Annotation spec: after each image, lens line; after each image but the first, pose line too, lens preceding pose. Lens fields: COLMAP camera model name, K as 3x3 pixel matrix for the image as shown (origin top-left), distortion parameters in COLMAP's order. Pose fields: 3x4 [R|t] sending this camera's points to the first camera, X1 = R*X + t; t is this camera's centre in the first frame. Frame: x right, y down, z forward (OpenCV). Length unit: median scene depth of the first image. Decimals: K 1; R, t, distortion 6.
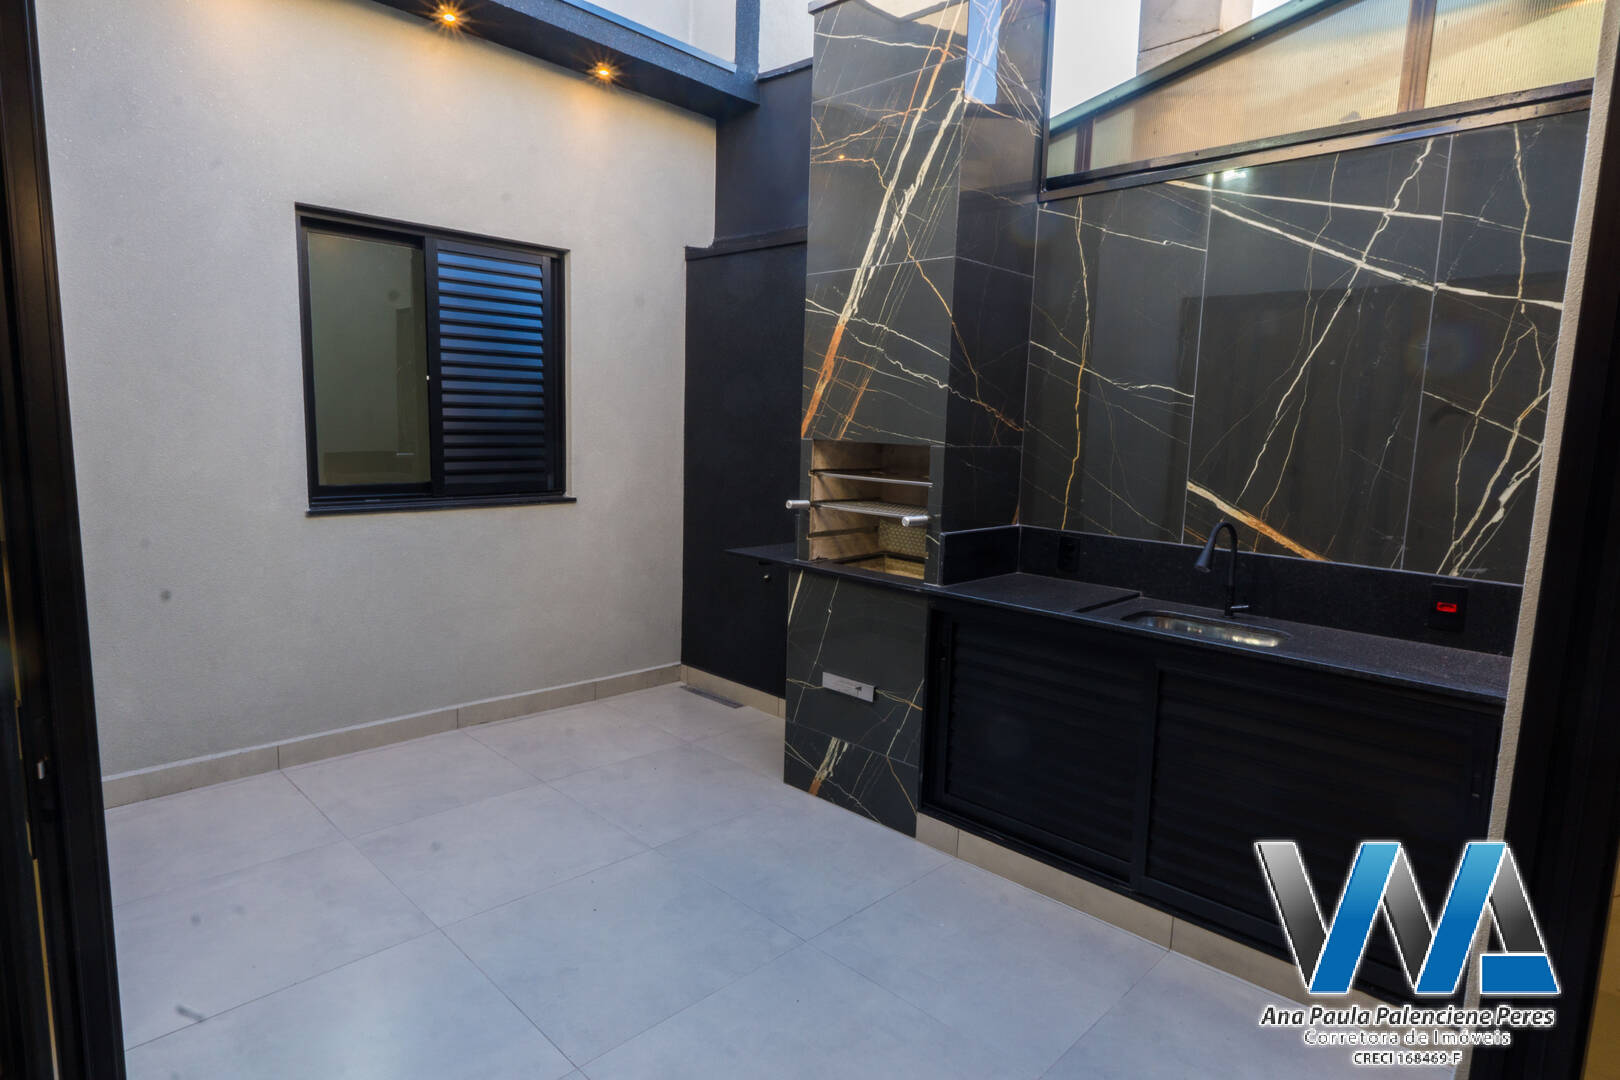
lens RADIAL K [[873.9, 0, 807.2], [0, 873.9, 537.4], [0, 0, 1]] dist [-0.001773, 0.000058]
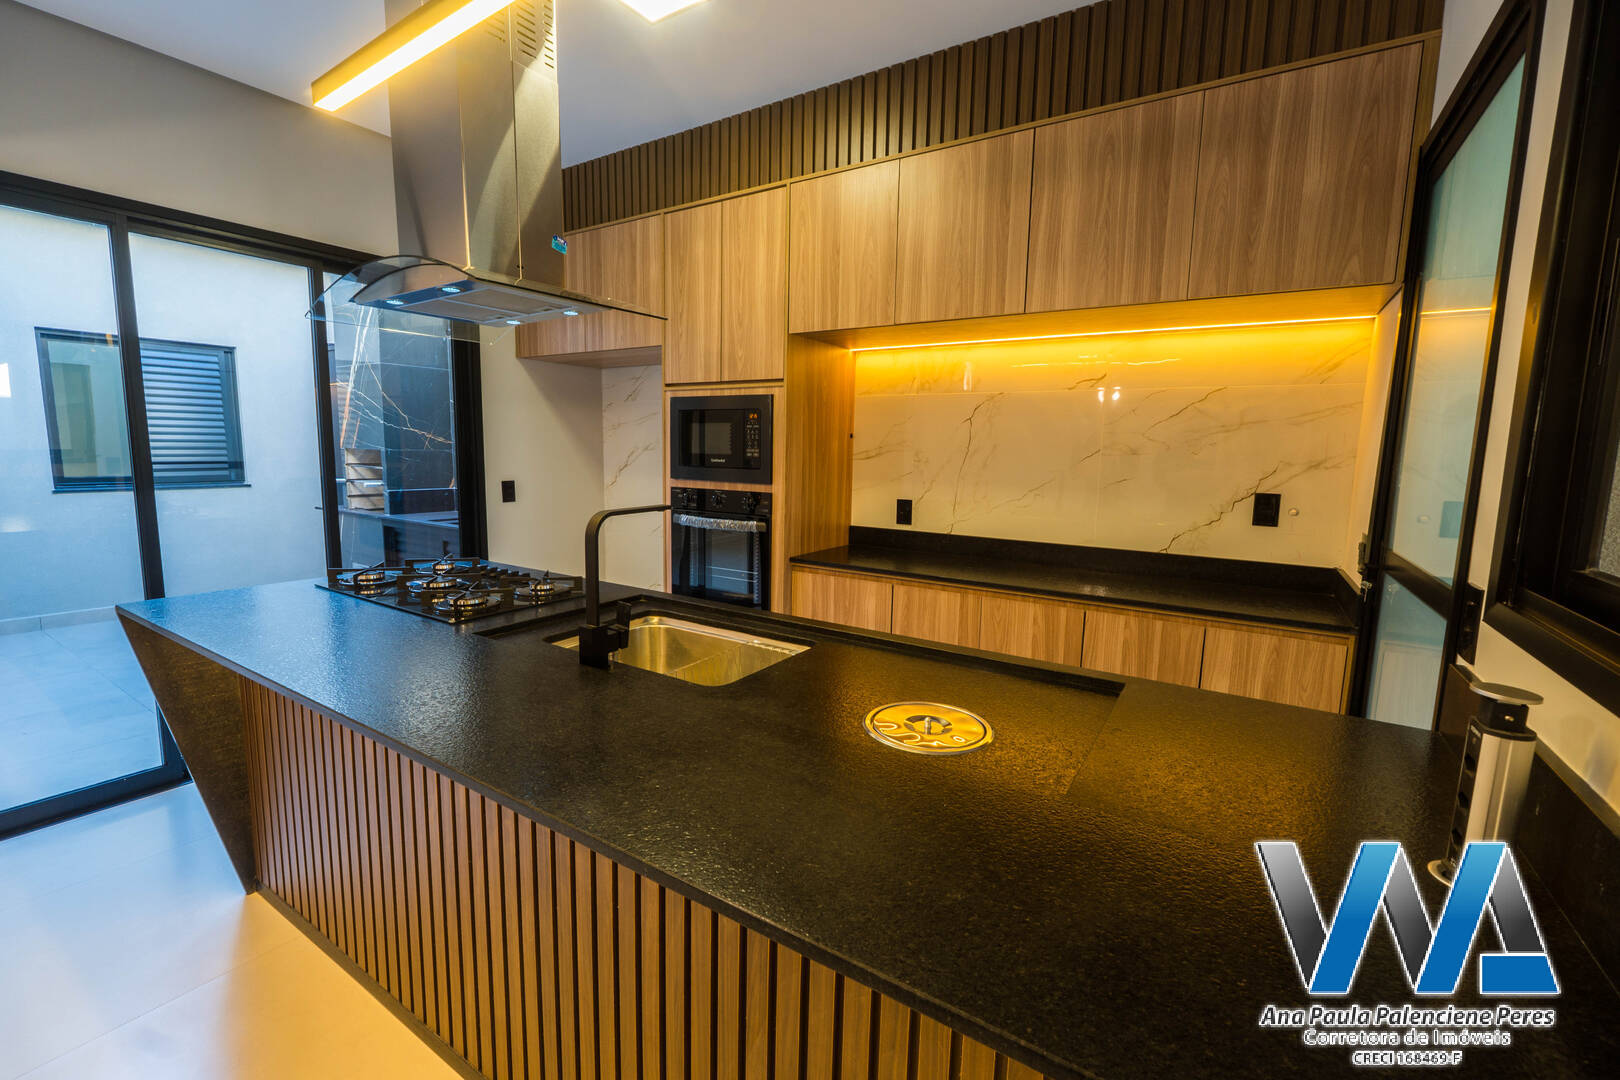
lens RADIAL K [[675.2, 0, 818.6], [0, 675.2, 539.2], [0, 0, 1]] dist [-0.009294, 0.000624]
pose [[0.979342, -0.037077, 0.198782, 0.755285], [0.036203, 0.999312, 0.008031, 0.124054], [-0.198944, -0.000669, 0.980011, -0.734042]]
